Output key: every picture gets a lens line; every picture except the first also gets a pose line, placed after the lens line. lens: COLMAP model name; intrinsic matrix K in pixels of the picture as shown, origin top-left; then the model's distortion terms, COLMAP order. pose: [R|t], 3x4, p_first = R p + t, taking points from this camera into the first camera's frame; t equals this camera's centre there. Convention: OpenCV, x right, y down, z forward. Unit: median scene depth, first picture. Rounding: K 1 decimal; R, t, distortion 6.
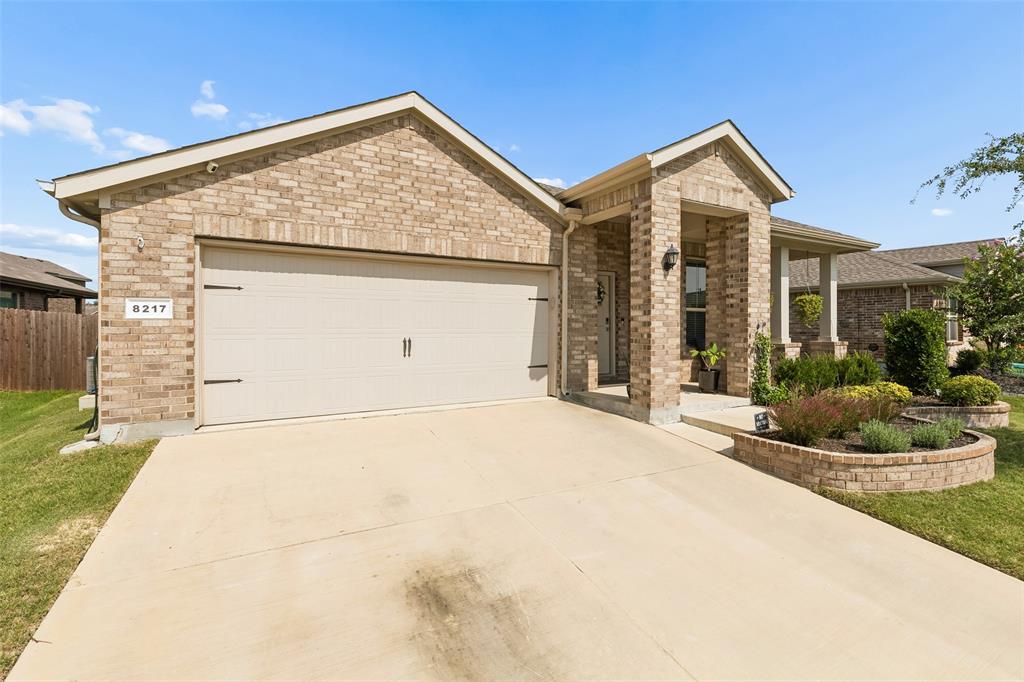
lens RADIAL K [[469.4, 0, 518.7], [0, 469.4, 348.6], [0, 0, 1]] dist [0.009165, -0.000445]
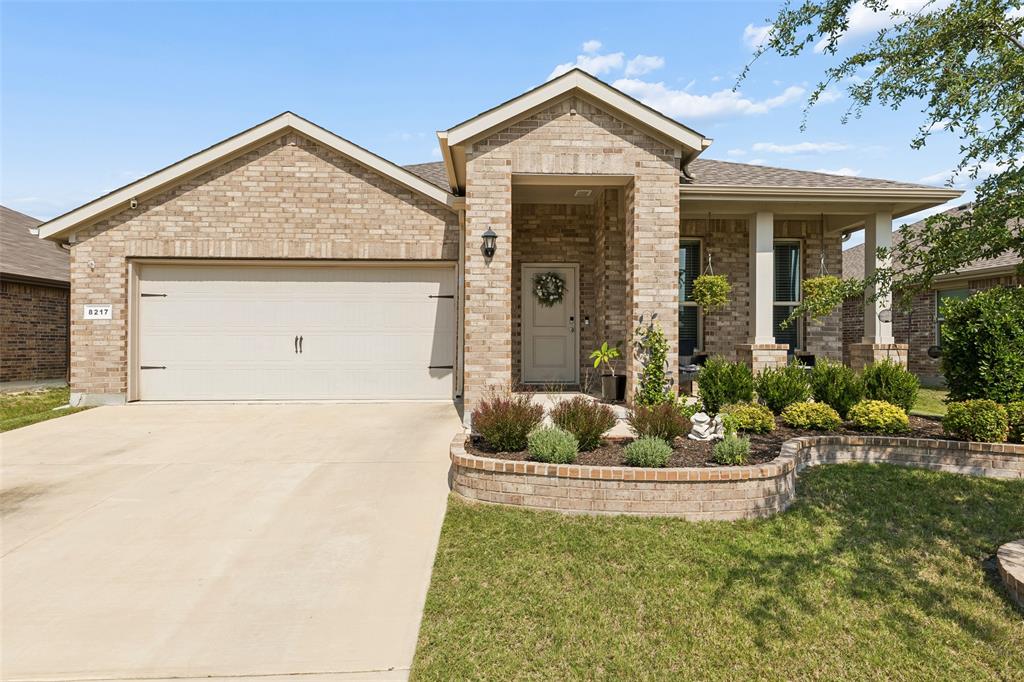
lens RADIAL K [[540.1, 0, 512.1], [0, 540.1, 368.9], [0, 0, 1]] dist [-0.000073, 0.000601]
pose [[0.890548, 0.020292, -0.454436, 0.833835], [-0.019950, 0.999786, 0.005549, 0.040364], [0.454451, 0.004125, 0.890762, 0.111961]]
